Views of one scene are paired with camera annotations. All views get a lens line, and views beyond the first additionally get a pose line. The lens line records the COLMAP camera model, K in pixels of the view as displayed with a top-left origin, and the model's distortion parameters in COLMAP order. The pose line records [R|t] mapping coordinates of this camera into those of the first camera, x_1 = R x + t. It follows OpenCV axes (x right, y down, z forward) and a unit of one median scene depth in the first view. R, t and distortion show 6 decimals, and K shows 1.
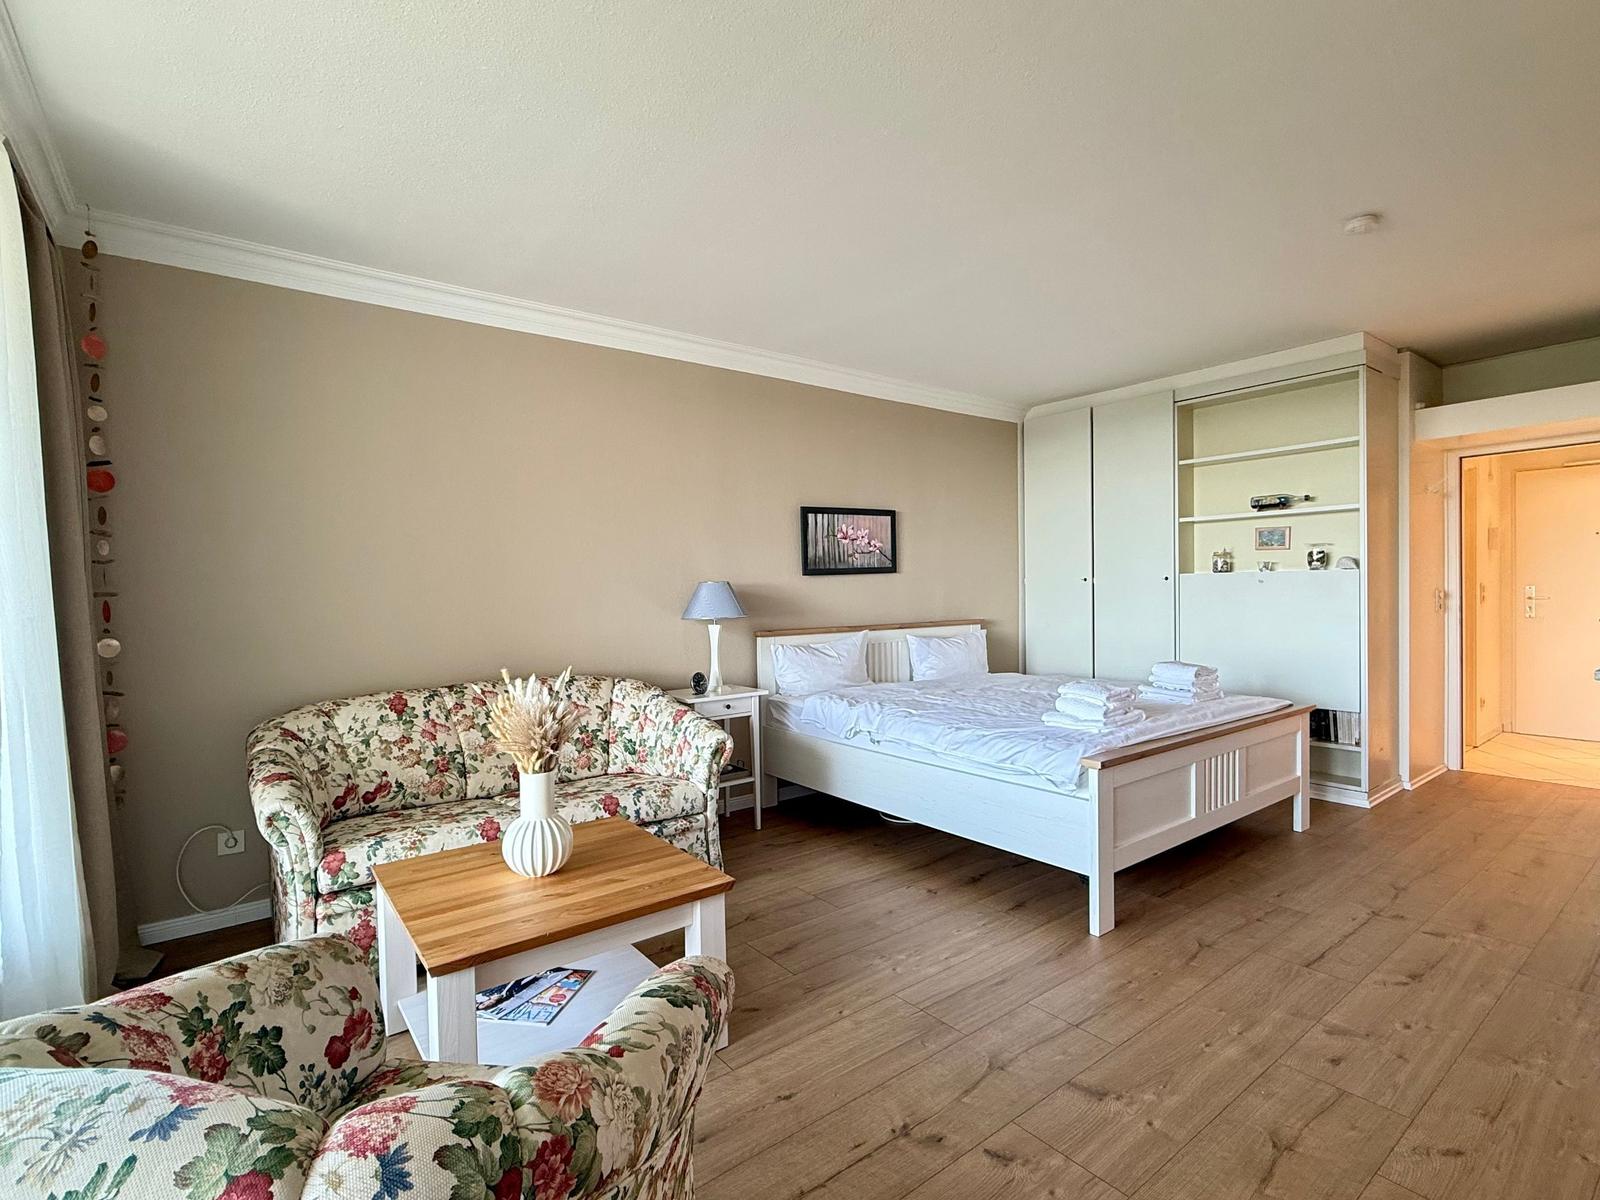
lens RADIAL K [[773.3, 0, 798.4], [0, 773.3, 603.1], [0, 0, 1]] dist [0.001189, -0.002504]
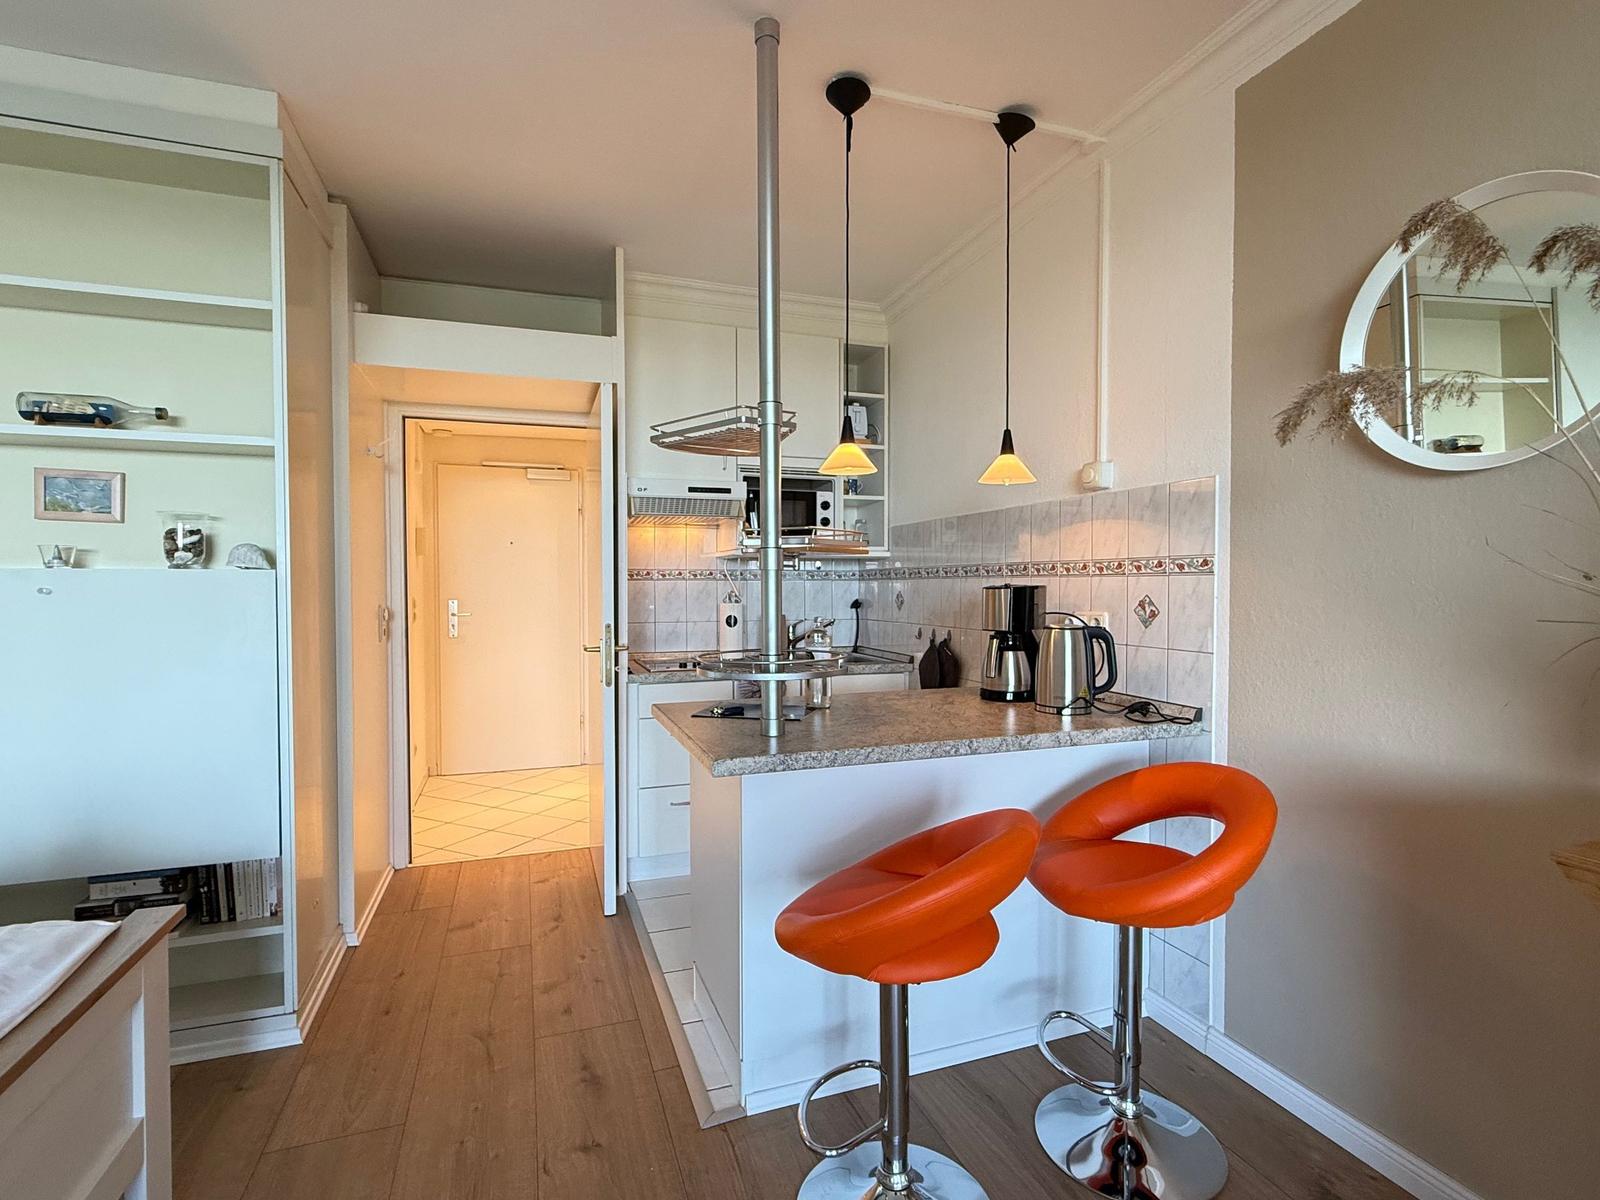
lens RADIAL K [[773.3, 0, 791.5], [0, 773.3, 603.4], [0, 0, 1]] dist [0.001189, -0.002504]
pose [[0.316248, -0.002837, 0.948672, 0.335860], [0.014799, 0.999889, -0.001944, -0.015453], [-0.948561, 0.014654, 0.316255, 0.494499]]
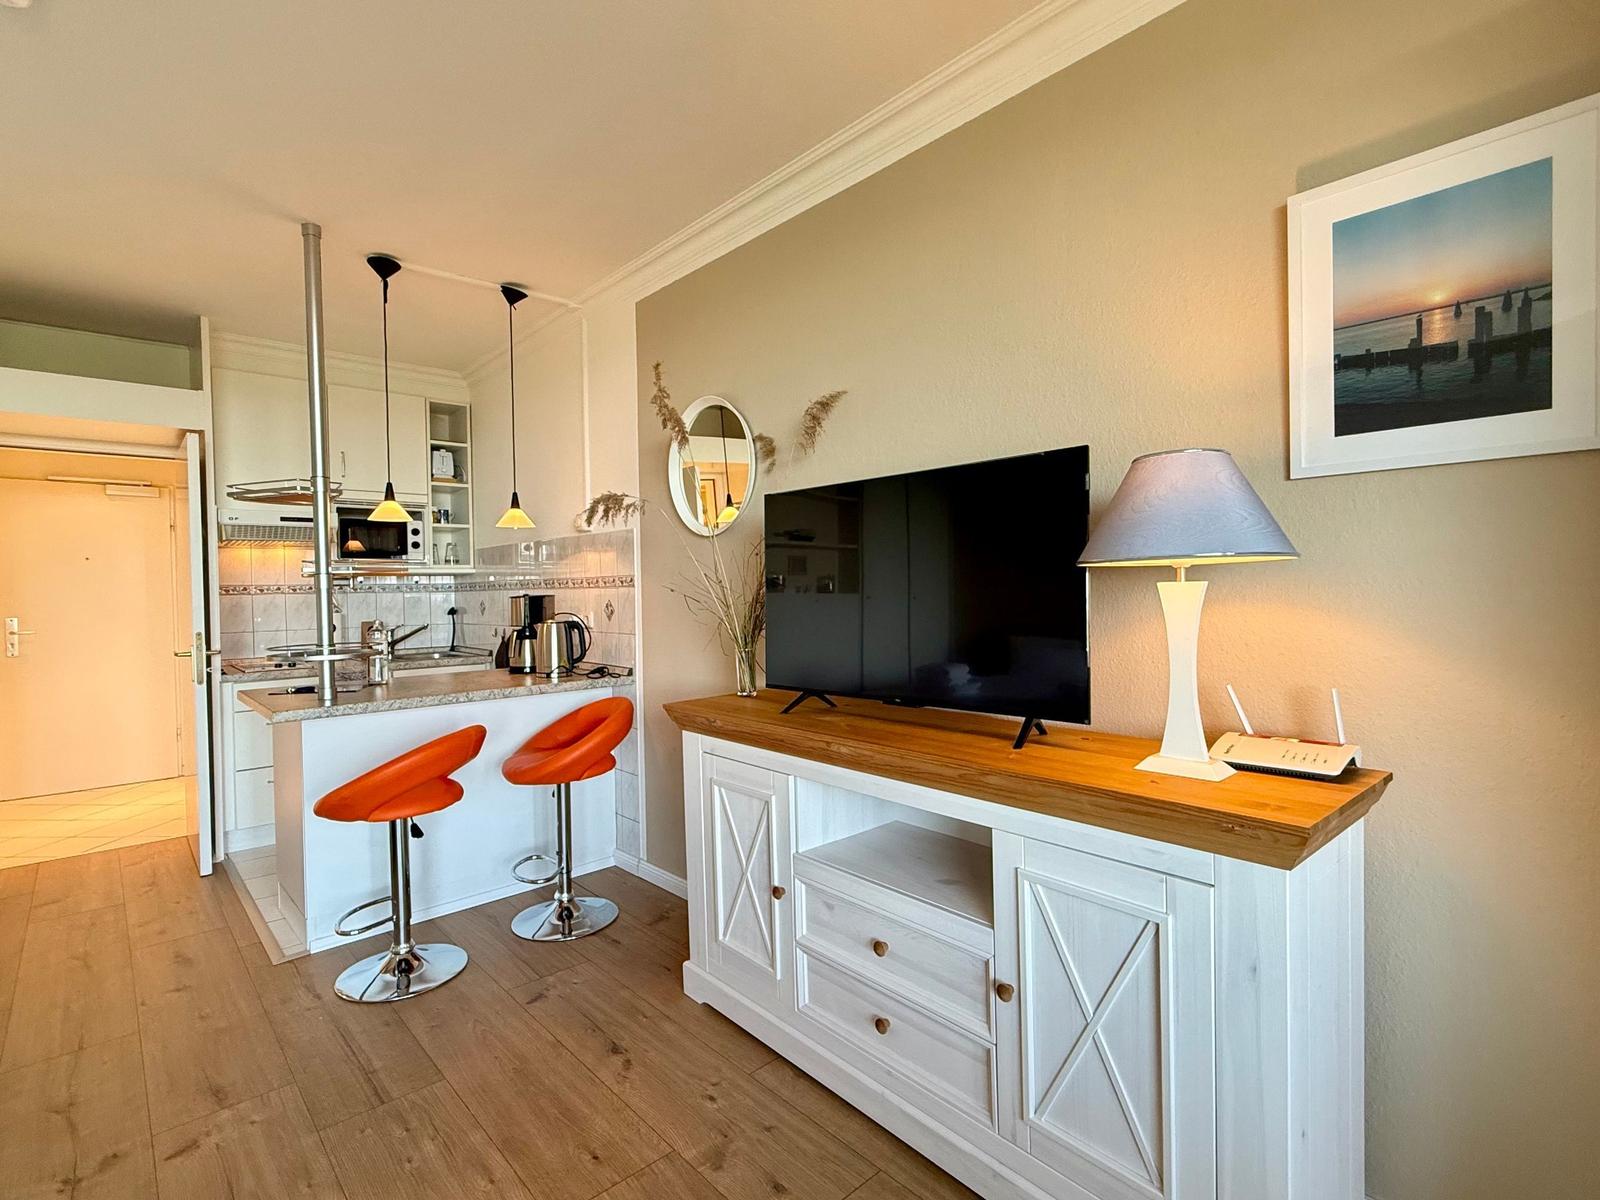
lens RADIAL K [[773.3, 0, 794.1], [0, 773.3, 603.3], [0, 0, 1]] dist [0.001189, -0.002504]
pose [[-0.081756, 0.003864, 0.996645, 0.078623], [0.038435, 0.999261, -0.000721, -0.007341], [-0.995911, 0.038247, -0.081844, 0.312221]]
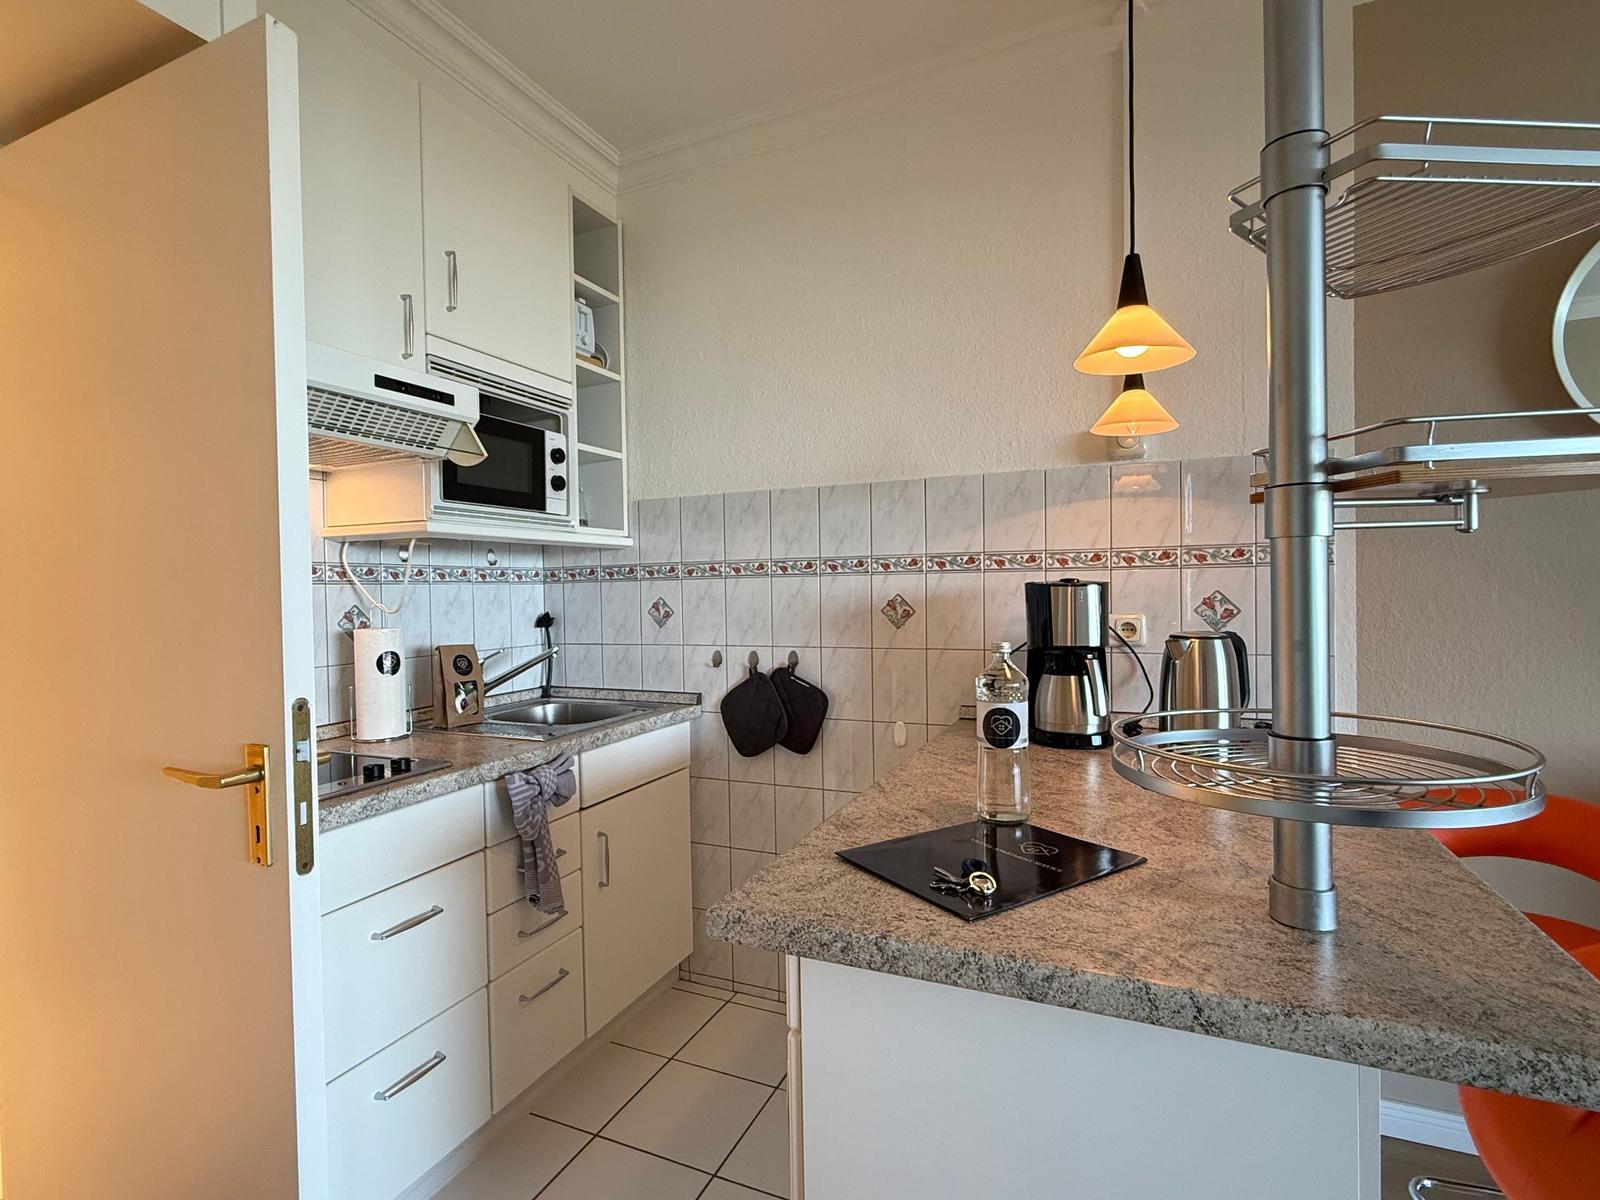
lens RADIAL K [[773.3, 0, 789.4], [0, 773.3, 599.0], [0, 0, 1]] dist [0.001189, -0.002504]
pose [[-0.467613, 0.016255, 0.883784, 0.627506], [0.045233, 0.998961, 0.005560, -0.026466], [-0.882775, 0.042576, -0.467862, 0.820461]]
